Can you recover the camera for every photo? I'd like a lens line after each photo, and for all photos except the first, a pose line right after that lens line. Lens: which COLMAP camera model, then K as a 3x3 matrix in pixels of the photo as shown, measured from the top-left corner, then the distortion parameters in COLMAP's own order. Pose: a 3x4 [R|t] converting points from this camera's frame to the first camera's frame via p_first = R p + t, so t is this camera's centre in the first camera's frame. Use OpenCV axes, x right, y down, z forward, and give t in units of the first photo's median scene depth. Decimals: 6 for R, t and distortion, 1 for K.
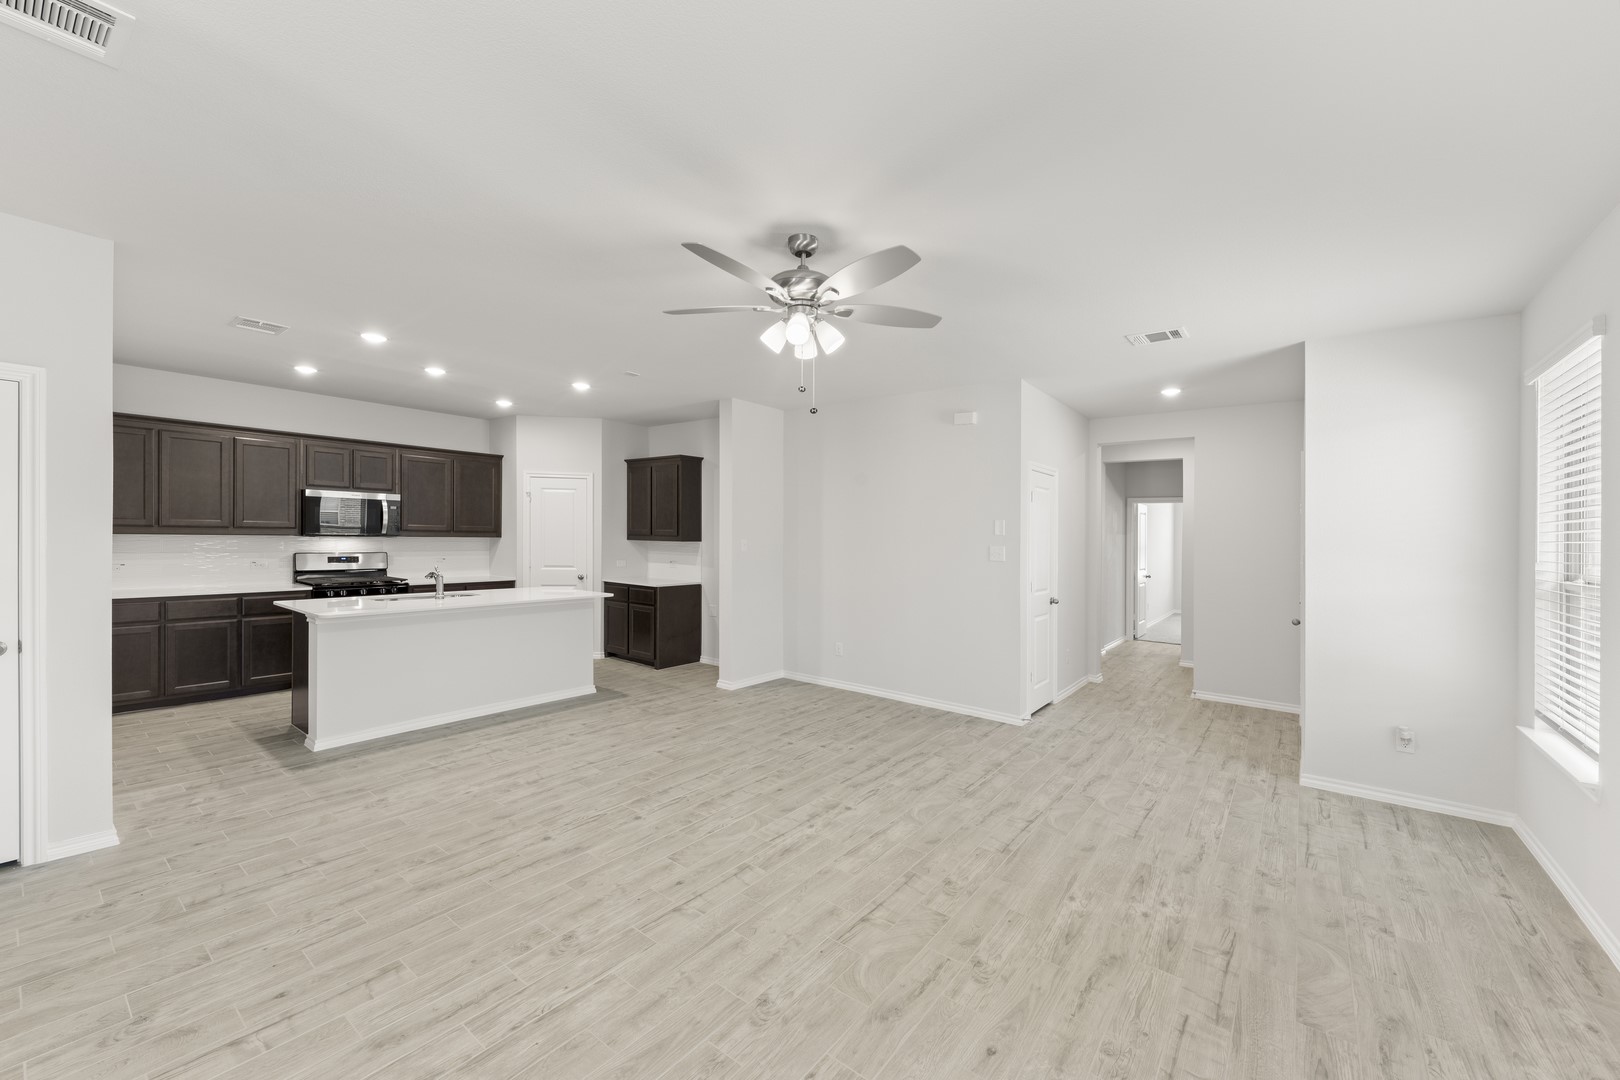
lens RADIAL K [[633.2, 0, 814.9], [0, 633.2, 549.7], [0, 0, 1]] dist [0.001773, -0.000247]
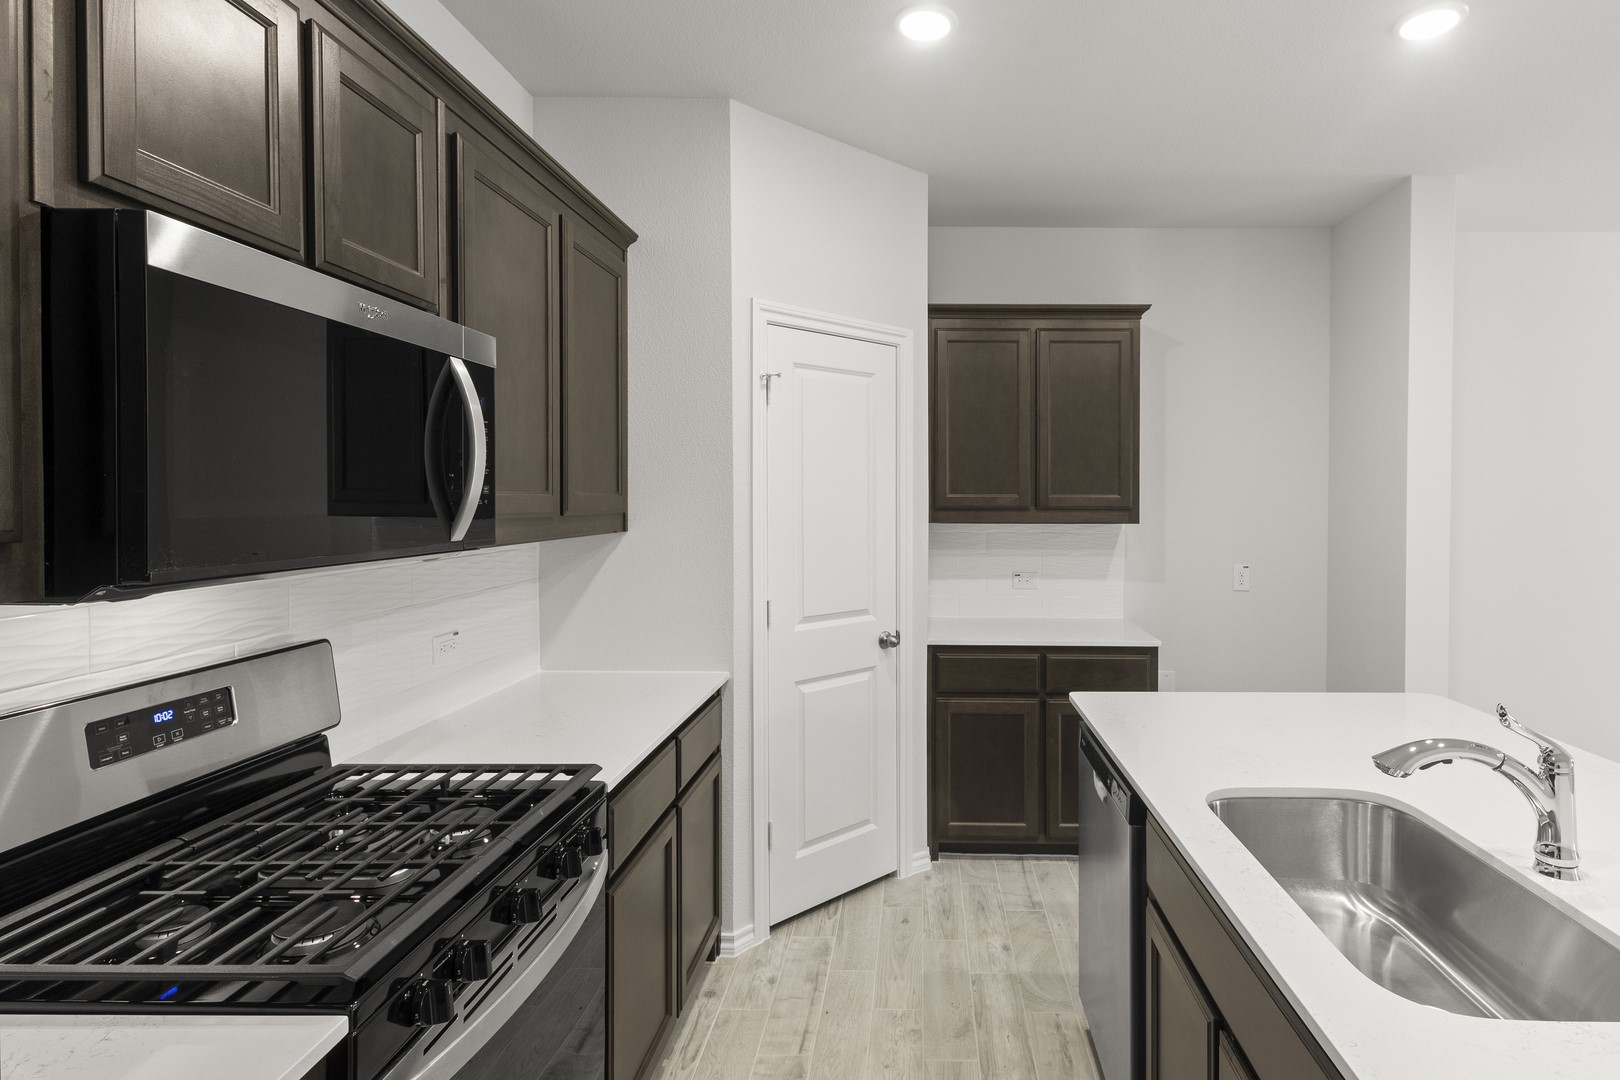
lens RADIAL K [[873.2, 0, 924.8], [0, 873.2, 501.3], [0, 0, 1]] dist [0.002178, -0.000042]
pose [[0.789534, -0.020580, 0.613361, -1.010551], [0.026617, 0.999645, -0.000720, -0.046443], [-0.613129, 0.016894, 0.789802, 0.997773]]
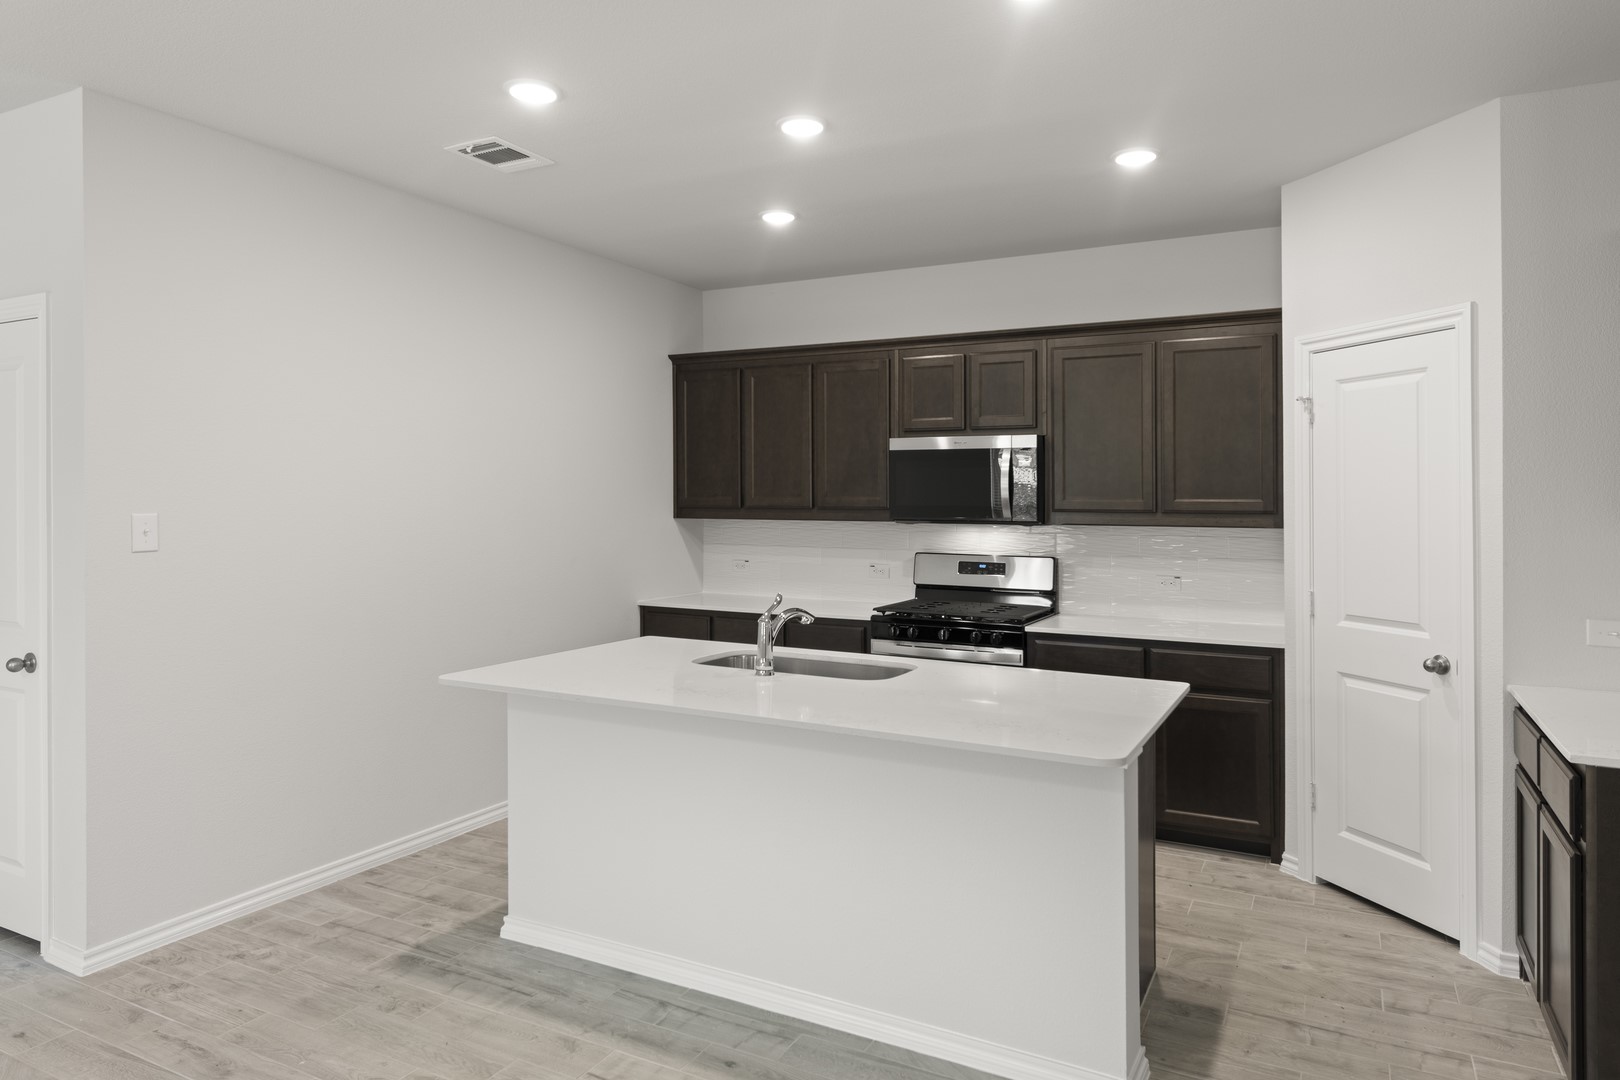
lens RADIAL K [[992.2, 0, 836.7], [0, 992.2, 522.1], [0, 0, 1]] dist [0.029428, -0.026866]
pose [[0.179733, 0.000173, -0.983715, 0.055543], [-0.027188, 0.999619, -0.004792, -0.021247], [0.983340, 0.027607, 0.179669, 1.022298]]
